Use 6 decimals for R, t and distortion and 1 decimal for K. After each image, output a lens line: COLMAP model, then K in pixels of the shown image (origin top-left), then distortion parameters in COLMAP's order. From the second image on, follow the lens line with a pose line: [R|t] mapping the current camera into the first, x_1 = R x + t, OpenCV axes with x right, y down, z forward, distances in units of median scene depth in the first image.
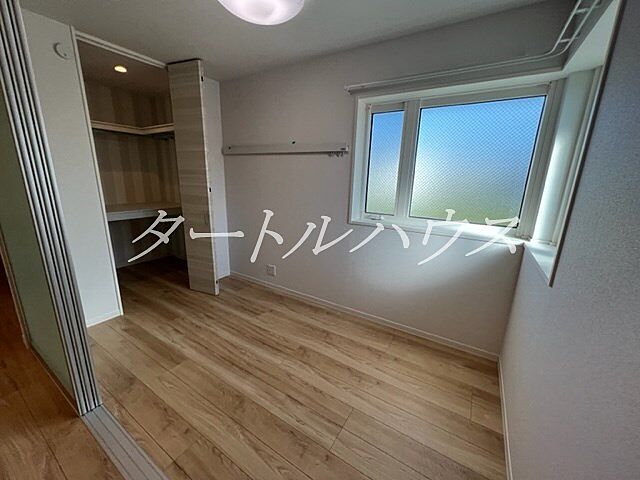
lens RADIAL K [[256.6, 0, 320.9], [0, 256.6, 238.5], [0, 0, 1]] dist [-0.000191, -0.000073]
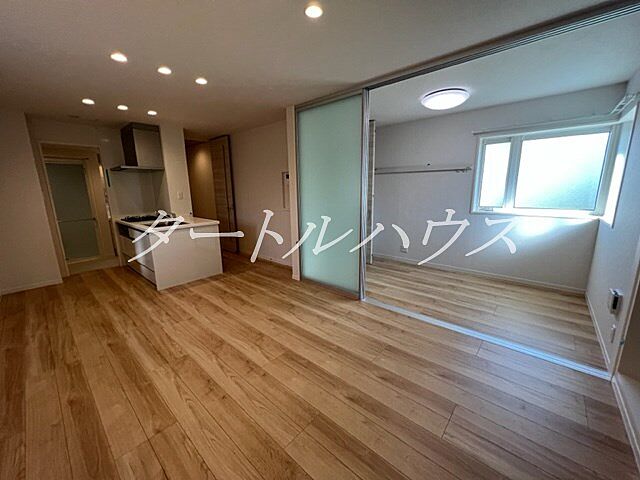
lens RADIAL K [[256.6, 0, 321.7], [0, 256.6, 238.0], [0, 0, 1]] dist [-0.000191, -0.000073]
pose [[0.985471, -0.008986, -0.169603, -0.632986], [0.001681, 0.999066, -0.043168, 0.190684], [0.169833, 0.042256, 0.984567, -0.844180]]
